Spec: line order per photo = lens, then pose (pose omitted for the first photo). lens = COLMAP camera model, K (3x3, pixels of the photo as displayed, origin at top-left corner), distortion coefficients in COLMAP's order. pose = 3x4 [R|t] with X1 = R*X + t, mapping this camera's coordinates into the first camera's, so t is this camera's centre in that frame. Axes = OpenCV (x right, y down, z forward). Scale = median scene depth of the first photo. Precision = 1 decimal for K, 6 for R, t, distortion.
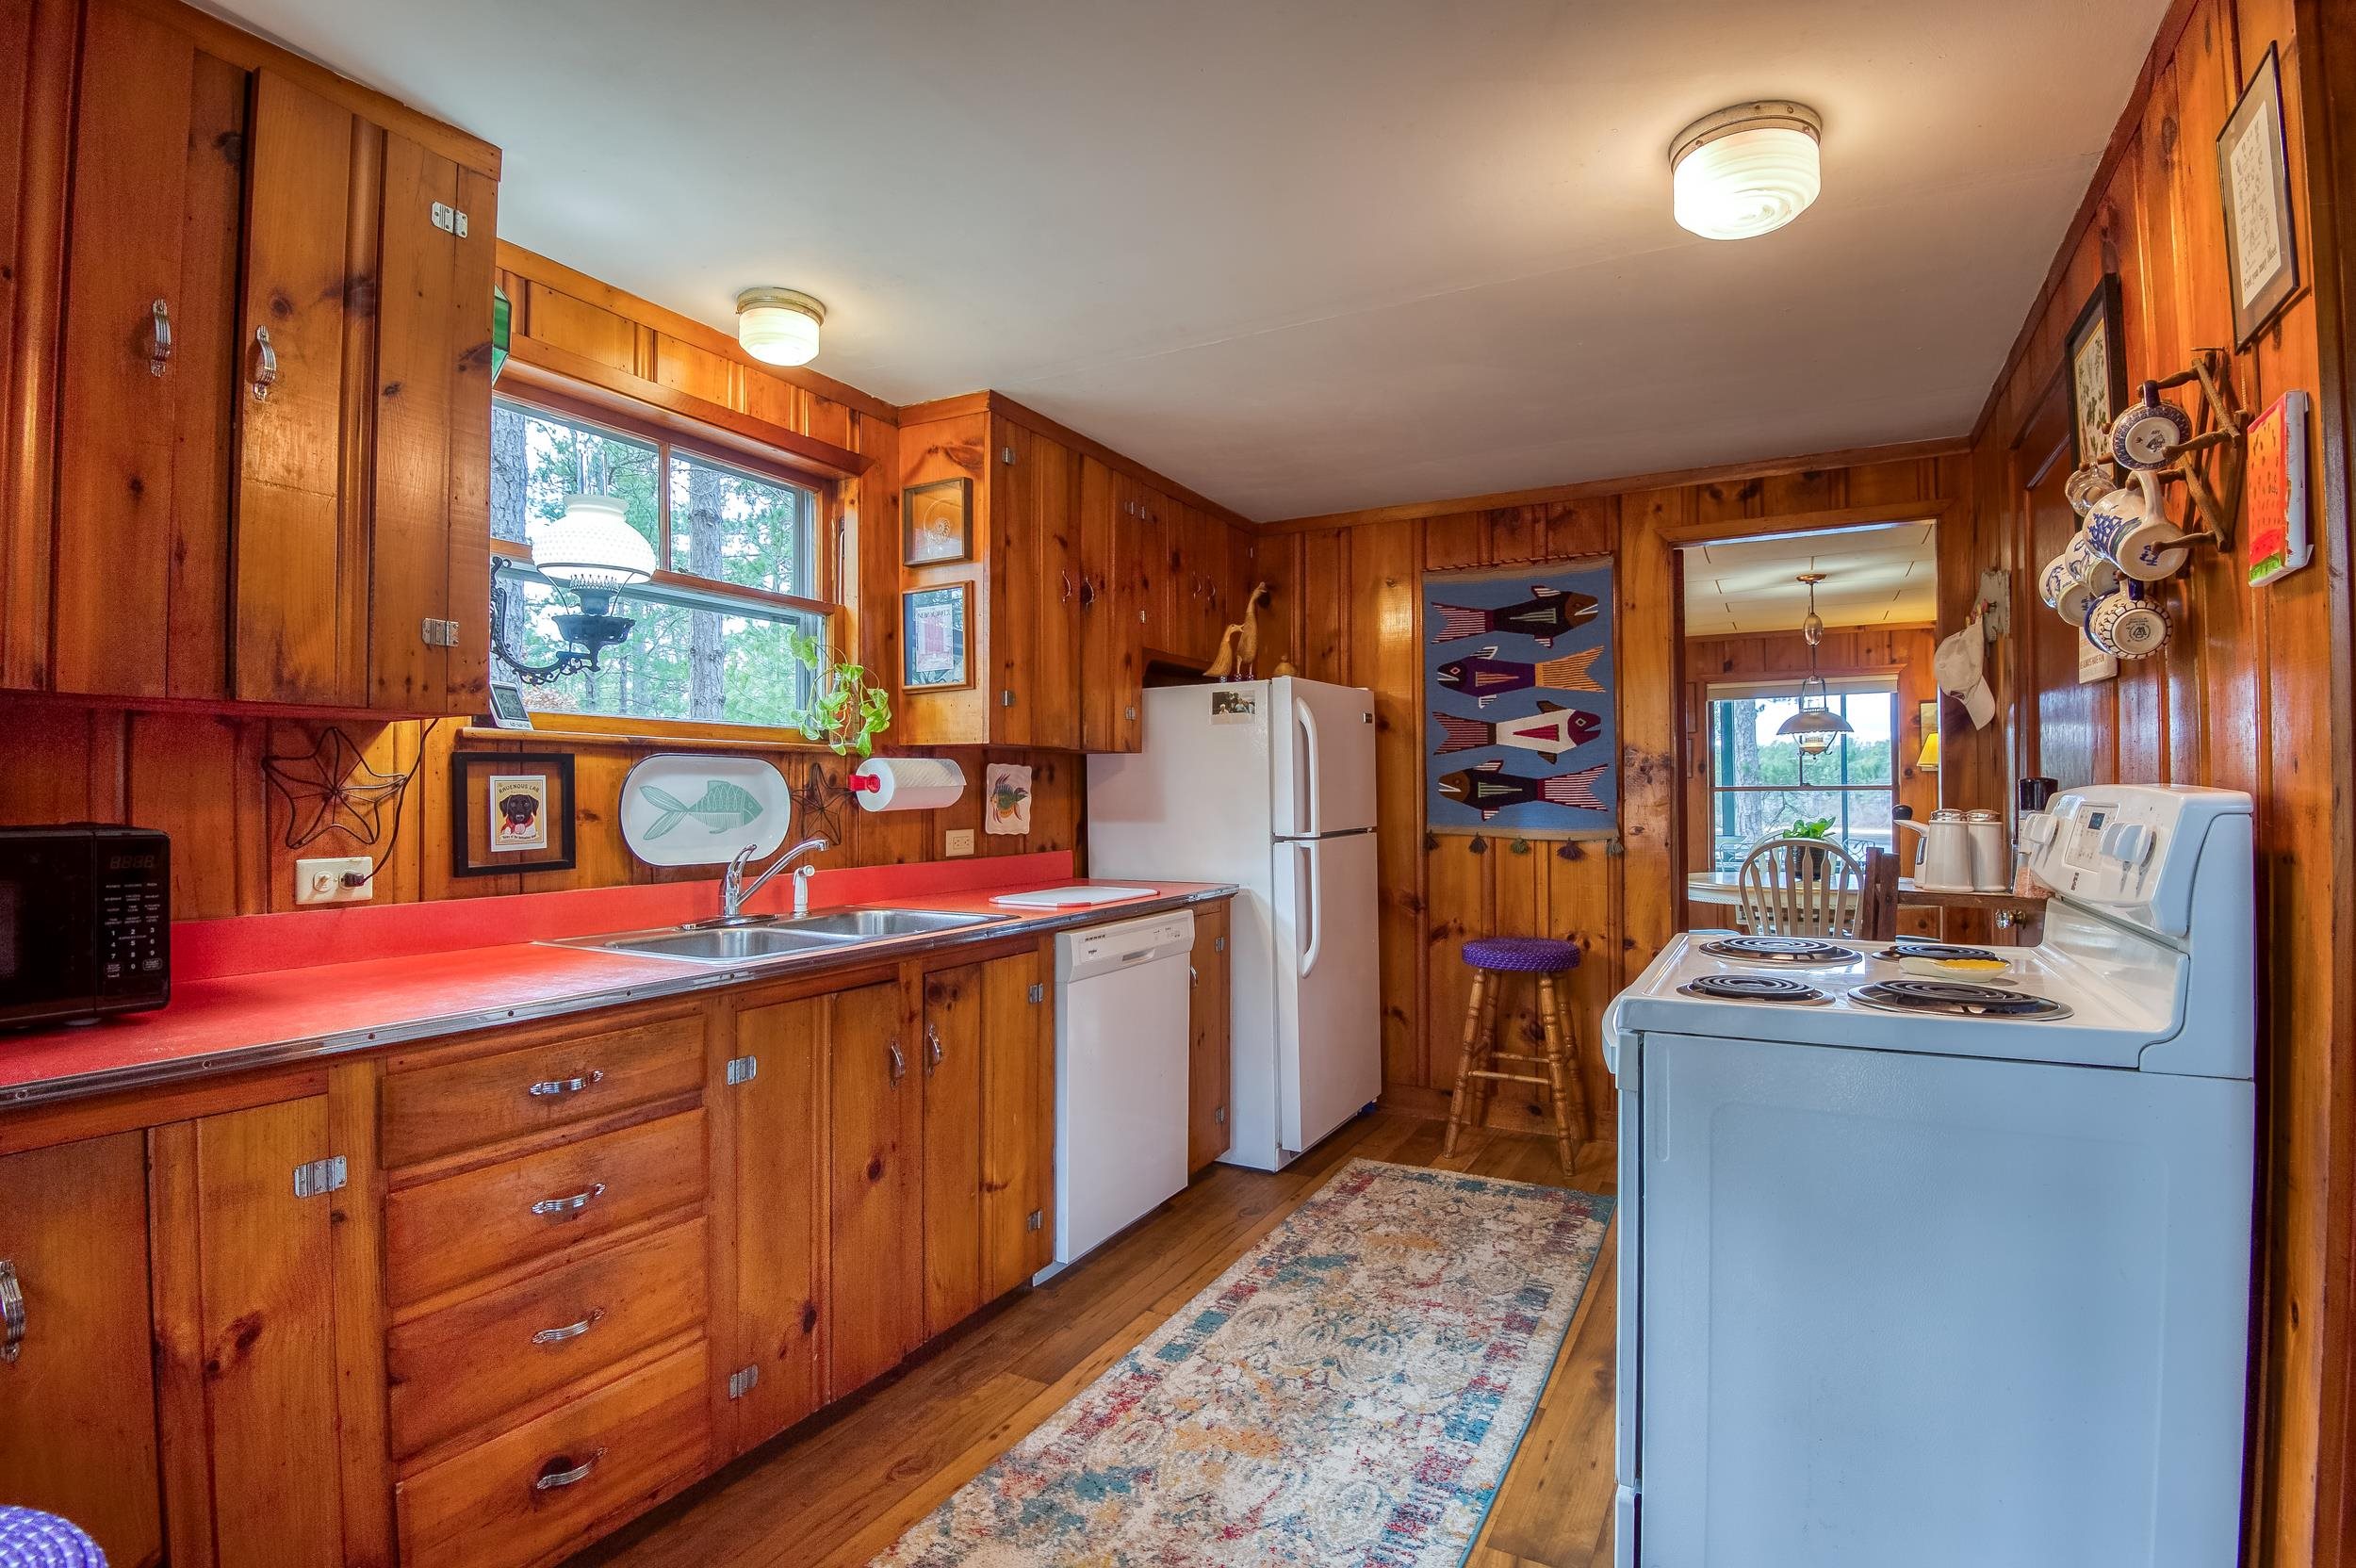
lens RADIAL K [[1132.1, 0, 1183.9], [0, 1132.1, 781.7], [0, 0, 1]] dist [-0.002730, -0.032254]
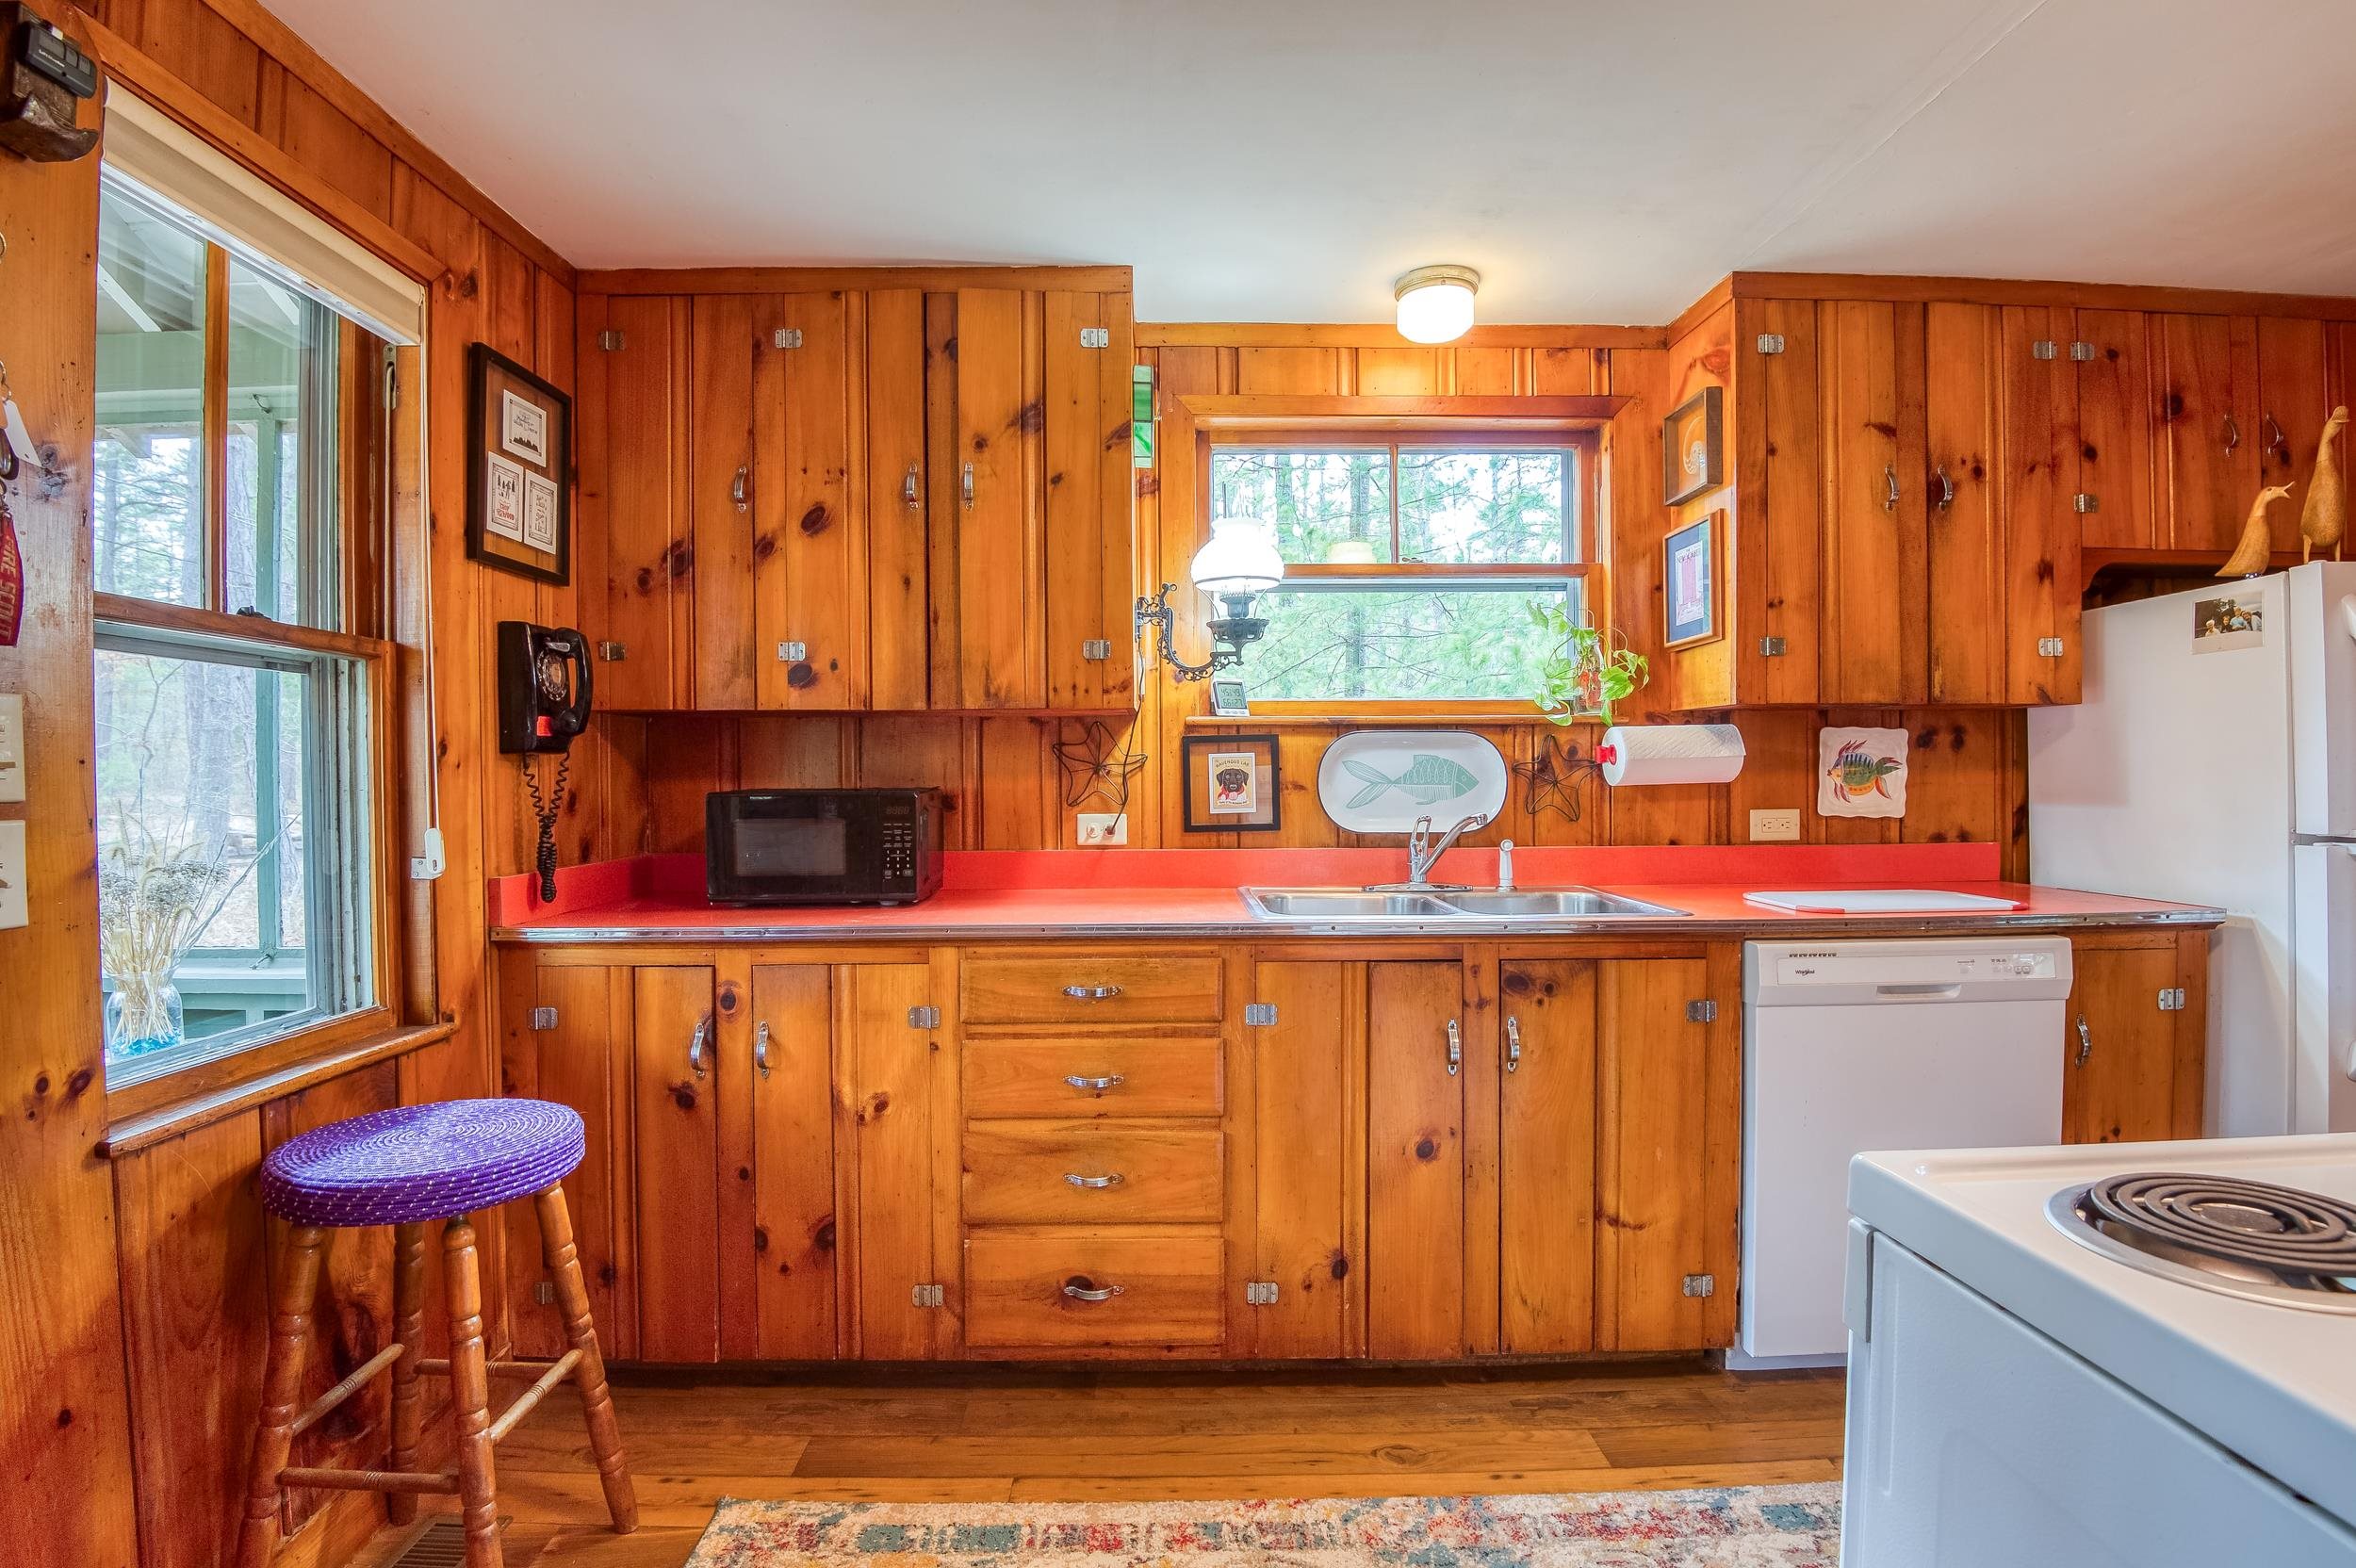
lens RADIAL K [[1132.1, 0, 1183.9], [0, 1132.1, 781.7], [0, 0, 1]] dist [-0.002730, -0.032254]
pose [[0.493695, 0.006757, -0.869609, 0.311021], [0.013885, 0.999781, 0.015651, 0.003856], [0.869524, -0.019801, 0.493493, 0.222016]]
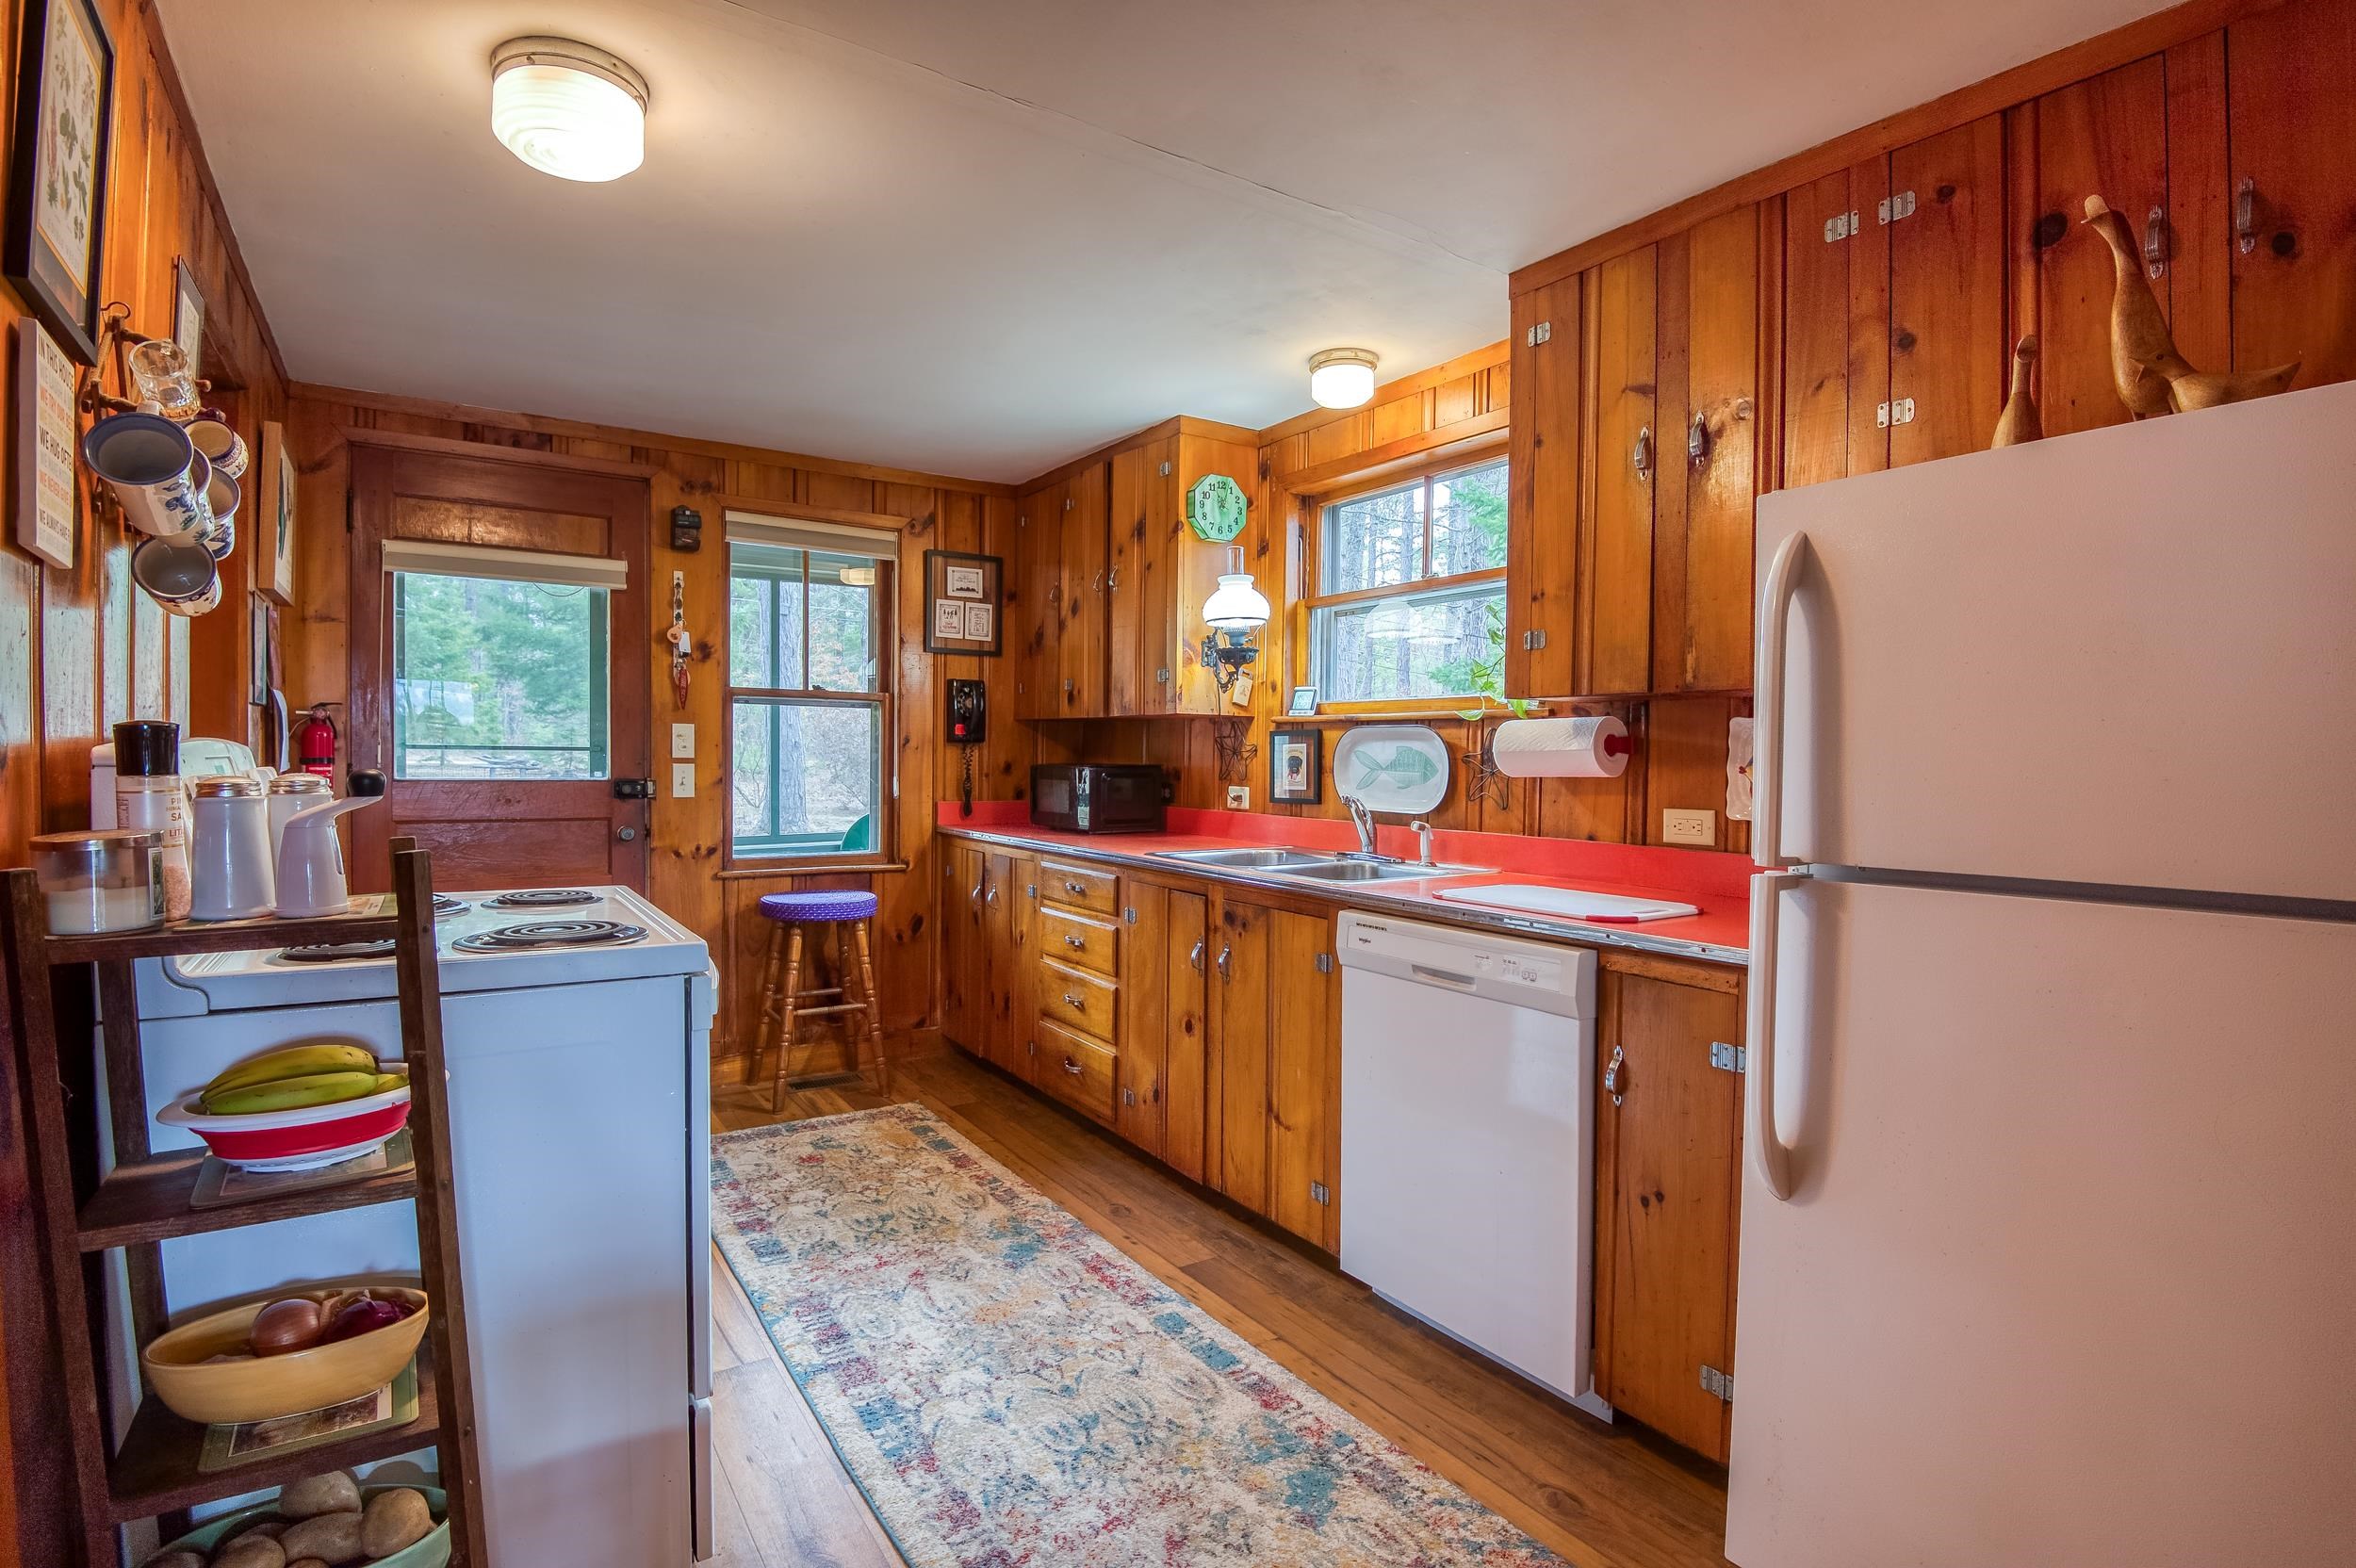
lens RADIAL K [[1132.1, 0, 1183.9], [0, 1132.1, 781.7], [0, 0, 1]] dist [-0.002730, -0.032254]
pose [[-0.460507, 0.018089, -0.887472, 0.622414], [-0.001548, 0.999774, 0.021181, 0.009656], [0.887654, 0.011128, -0.460376, 1.064818]]
